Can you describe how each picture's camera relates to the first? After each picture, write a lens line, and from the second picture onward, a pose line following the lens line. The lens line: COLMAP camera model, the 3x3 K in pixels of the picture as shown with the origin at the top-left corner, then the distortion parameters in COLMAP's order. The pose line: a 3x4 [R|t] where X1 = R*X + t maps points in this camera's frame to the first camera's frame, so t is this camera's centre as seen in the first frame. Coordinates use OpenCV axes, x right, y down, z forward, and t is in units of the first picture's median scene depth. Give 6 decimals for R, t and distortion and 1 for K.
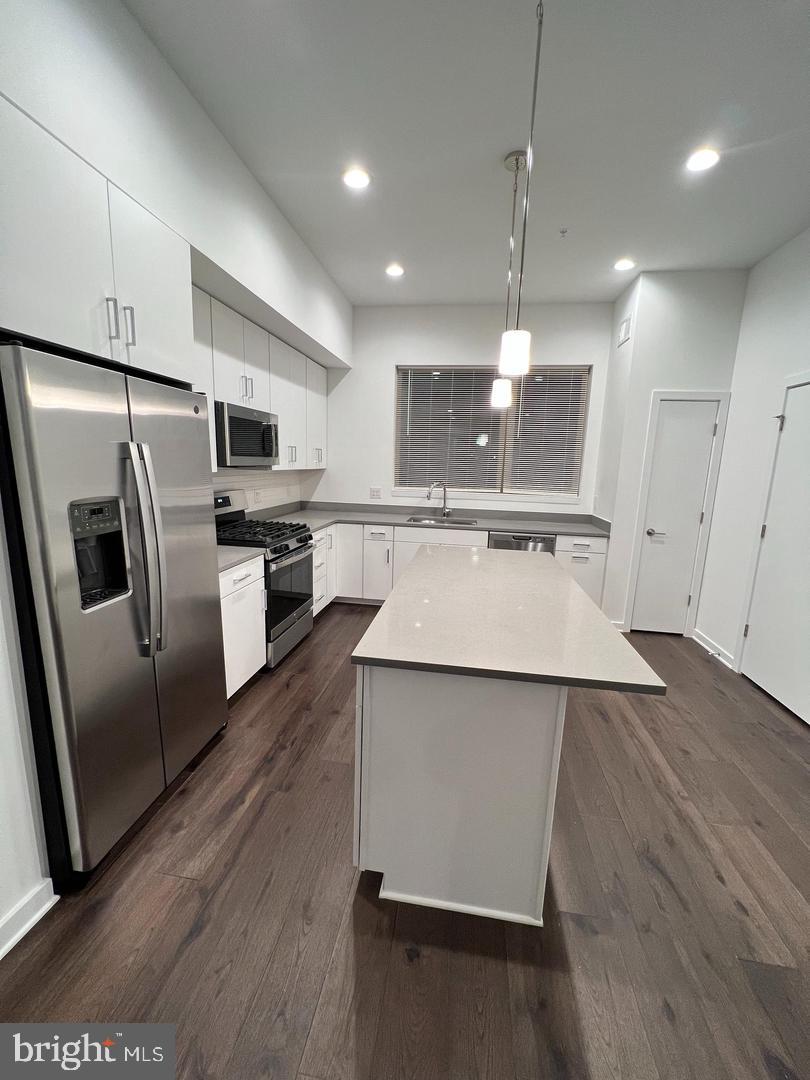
lens RADIAL K [[433.8, 0, 403.5], [0, 433.8, 541.8], [0, 0, 1]] dist [0.003359, 0.000115]
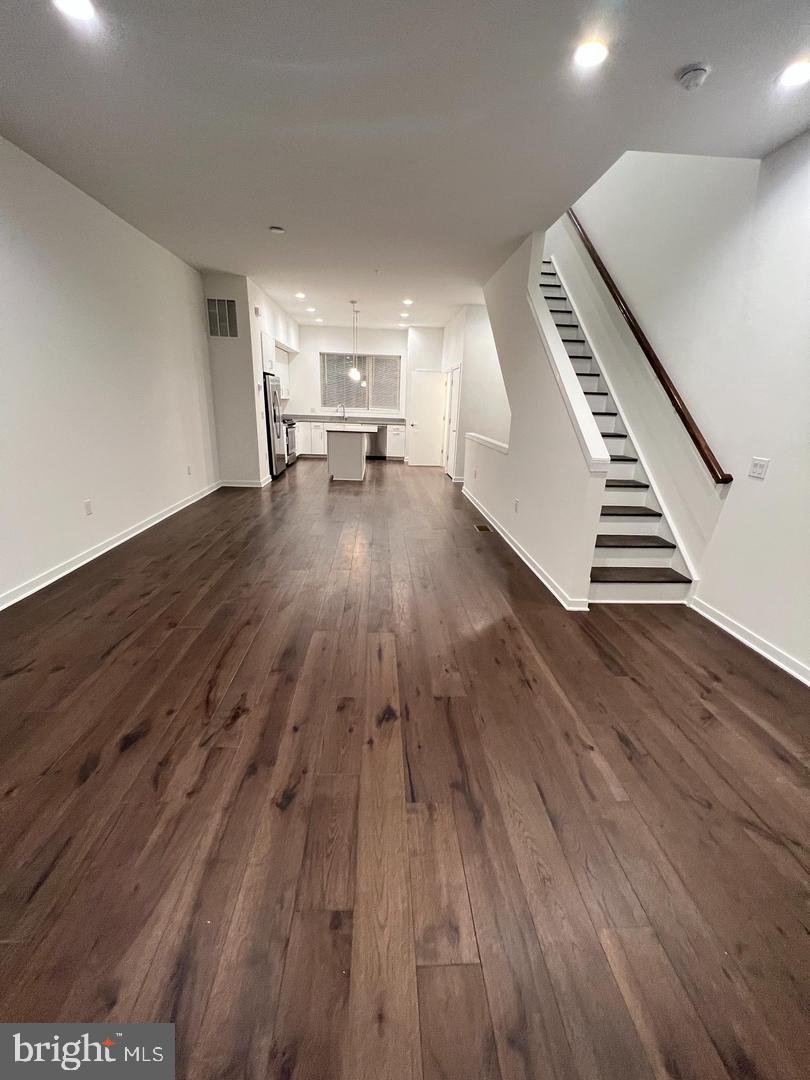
lens RADIAL K [[433.8, 0, 405.9], [0, 433.8, 541.0], [0, 0, 1]] dist [0.003359, 0.000115]
pose [[0.974524, -0.062777, 0.215320, -0.128033], [0.033317, 0.989898, 0.137814, 0.281470], [-0.221797, -0.127129, 0.966770, -1.447524]]
